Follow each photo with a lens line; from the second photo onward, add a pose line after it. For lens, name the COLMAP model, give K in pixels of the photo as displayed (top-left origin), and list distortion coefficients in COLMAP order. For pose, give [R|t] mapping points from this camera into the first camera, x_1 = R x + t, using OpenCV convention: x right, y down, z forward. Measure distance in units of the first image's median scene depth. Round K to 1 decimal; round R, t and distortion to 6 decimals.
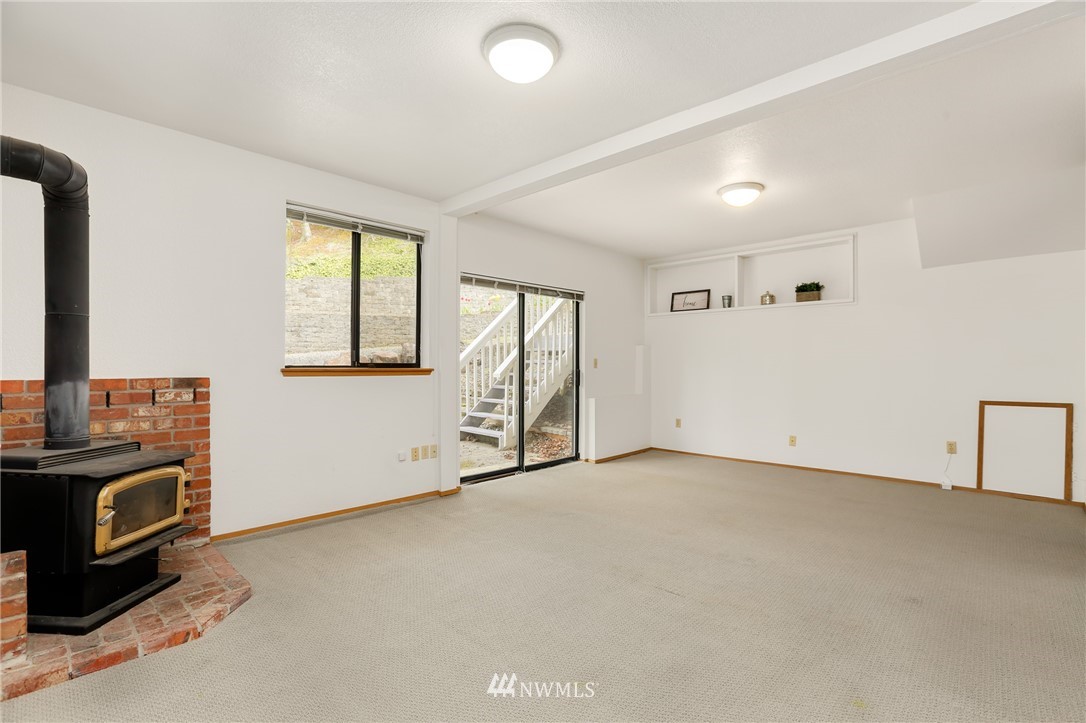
lens RADIAL K [[500.1, 0, 540.5], [0, 500.1, 366.0], [0, 0, 1]] dist [-0.052690, 0.021274]
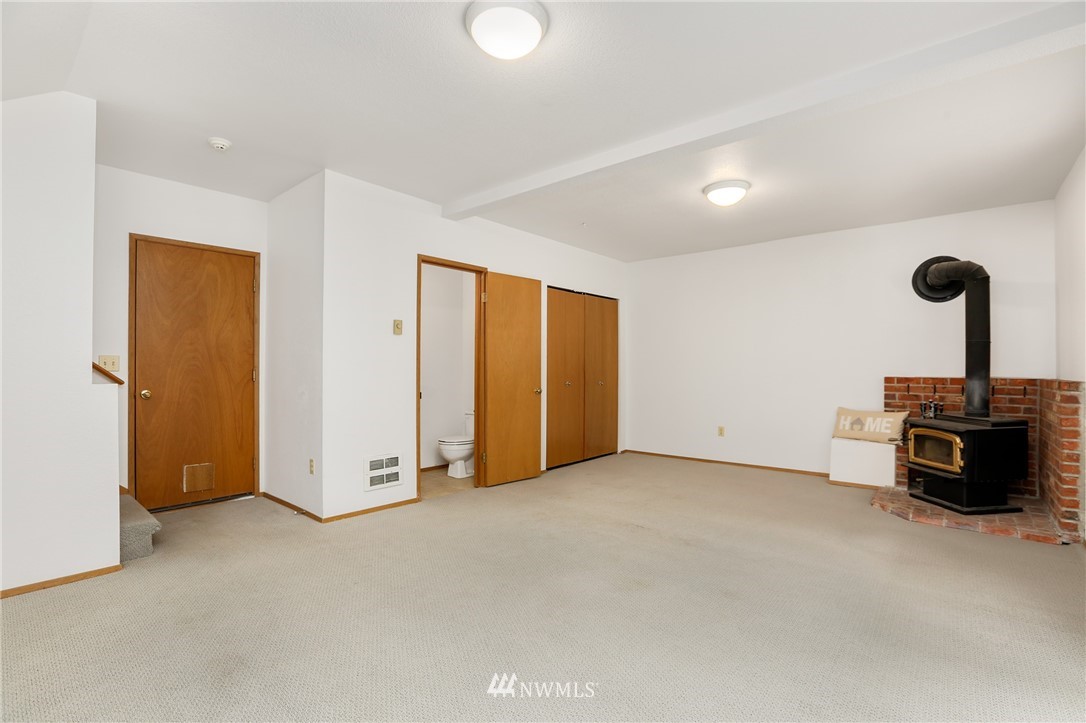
lens RADIAL K [[502.7, 0, 544.6], [0, 502.7, 377.4], [0, 0, 1]] dist [-0.055363, 0.020224]
pose [[-0.997511, -0.008069, -0.070051, 0.516979], [-0.009423, 0.999775, 0.019012, 0.005062], [0.069881, 0.019625, -0.997362, 1.929169]]
